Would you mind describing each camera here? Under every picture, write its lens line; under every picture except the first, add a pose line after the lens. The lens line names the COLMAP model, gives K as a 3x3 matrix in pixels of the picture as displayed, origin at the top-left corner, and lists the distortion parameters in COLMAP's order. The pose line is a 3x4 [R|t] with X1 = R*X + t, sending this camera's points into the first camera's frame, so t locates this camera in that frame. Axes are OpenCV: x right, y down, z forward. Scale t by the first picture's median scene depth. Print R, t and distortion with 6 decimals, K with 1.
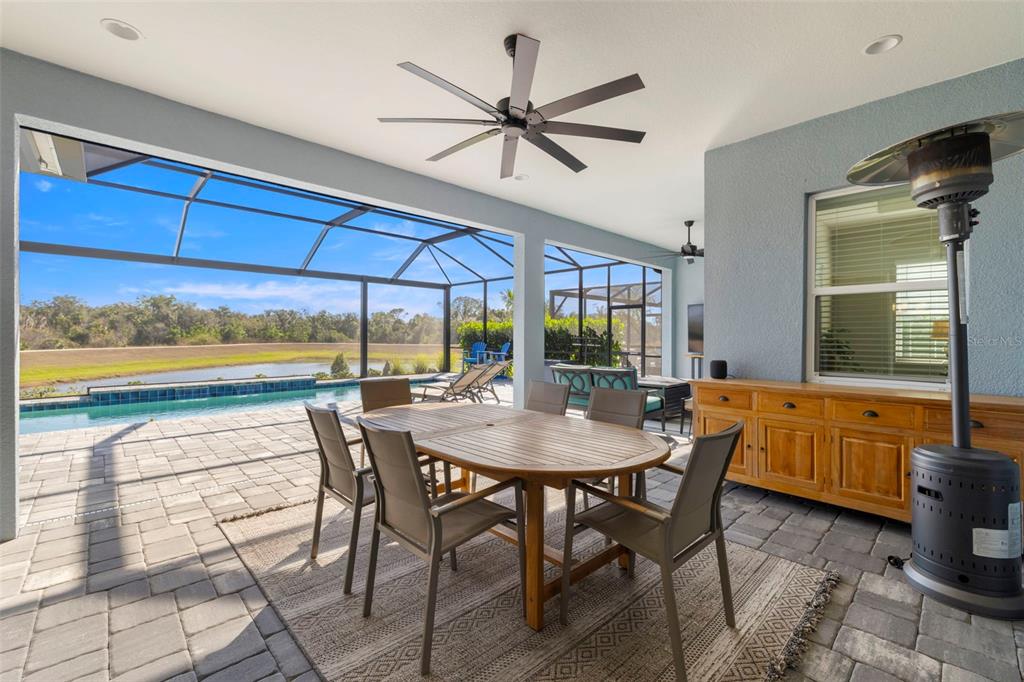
lens RADIAL K [[437.8, 0, 512.4], [0, 437.8, 333.9], [0, 0, 1]] dist [0.001830, -0.000012]
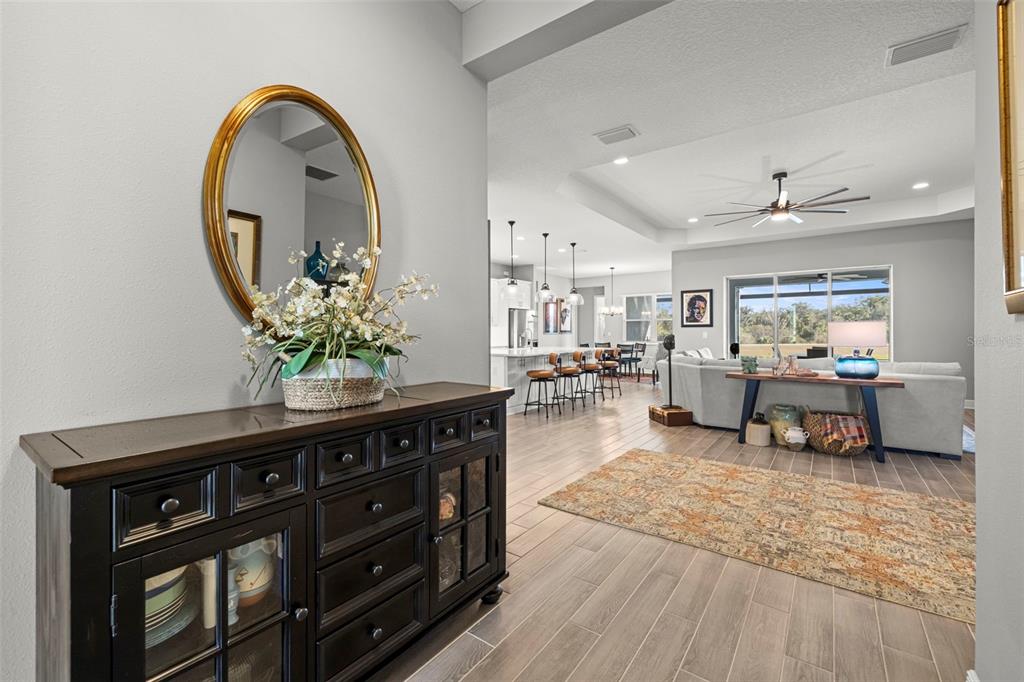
lens RADIAL K [[437.8, 0, 511.6], [0, 437.8, 335.9], [0, 0, 1]] dist [0.001830, -0.000012]
pose [[0.185279, 0.002885, -0.982682, 1.024969], [0.005670, 0.999976, 0.004005, 0.002612], [0.982670, -0.006314, 0.185259, -0.750196]]
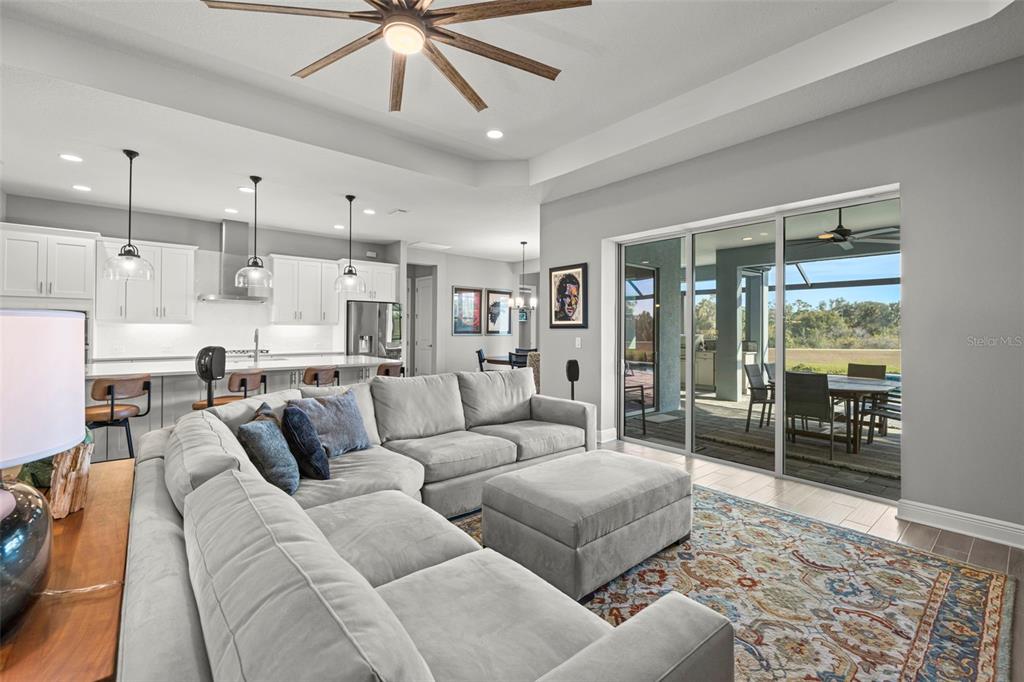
lens RADIAL K [[437.8, 0, 510.6], [0, 437.8, 330.8], [0, 0, 1]] dist [0.001830, -0.000012]
pose [[-0.068915, -0.003275, -0.997617, 0.684120], [-0.005369, 0.999981, -0.002912, -0.006846], [0.997608, 0.005156, -0.068932, -0.132669]]
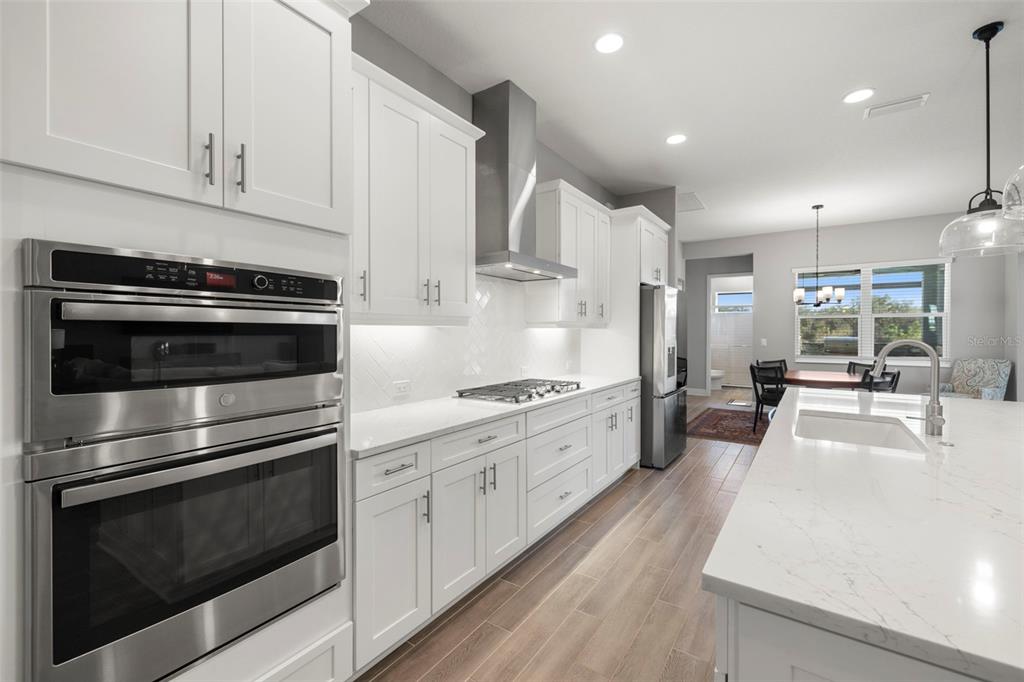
lens RADIAL K [[437.8, 0, 508.1], [0, 437.8, 333.4], [0, 0, 1]] dist [0.001830, -0.000012]
pose [[0.209156, -0.000108, -0.977882, 0.261885], [0.000453, 1.000000, -0.000014, -0.013138], [0.977882, -0.000441, 0.209156, -0.776255]]
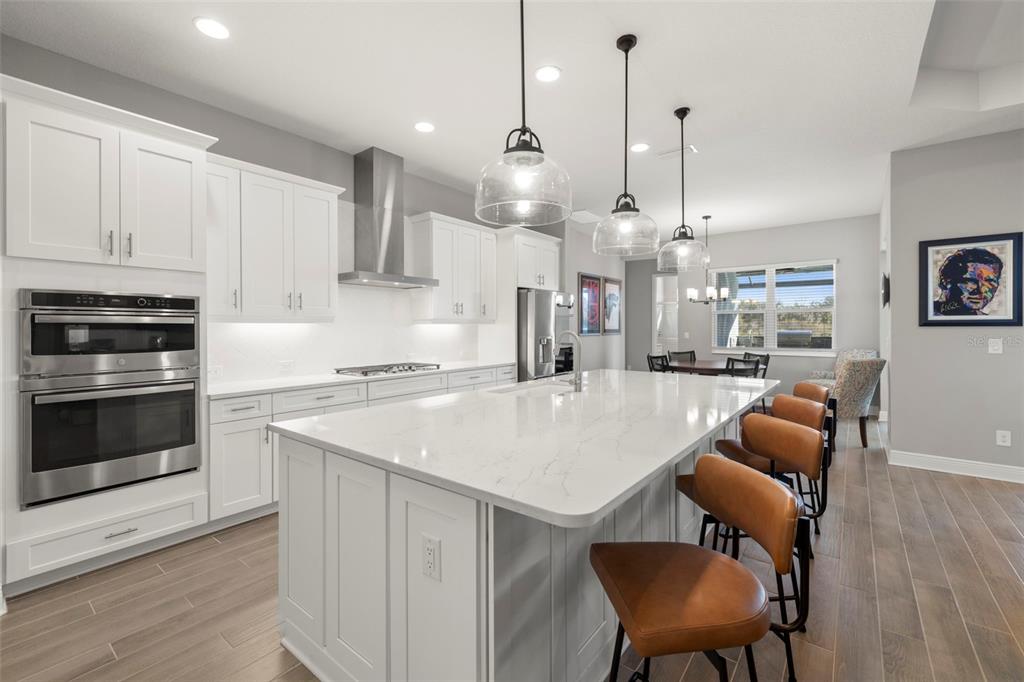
lens RADIAL K [[437.8, 0, 506.1], [0, 437.8, 328.4], [0, 0, 1]] dist [0.001830, -0.000012]
pose [[0.144095, -0.001540, -0.989563, 0.417318], [0.004346, 0.999990, -0.000923, -0.011992], [0.989554, -0.004168, 0.144100, -0.633362]]
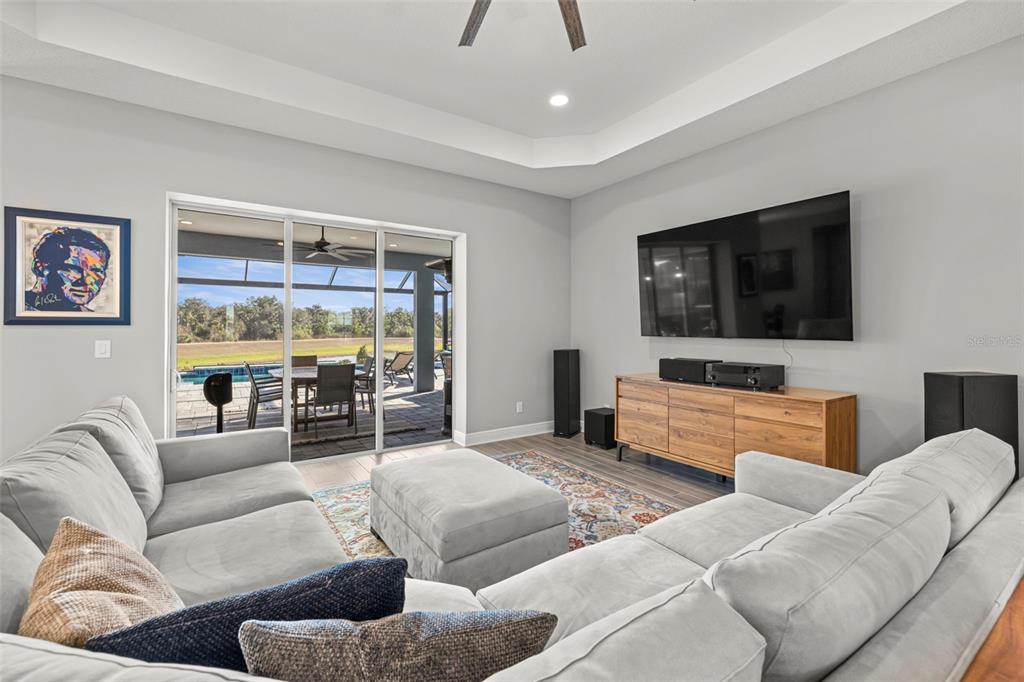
lens RADIAL K [[437.8, 0, 511.1], [0, 437.8, 322.4], [0, 0, 1]] dist [0.001830, -0.000012]
pose [[0.985707, -0.008124, -0.168275, 0.454034], [0.005954, 0.999893, -0.013393, -0.007907], [0.168366, 0.012199, 0.985649, -0.388192]]
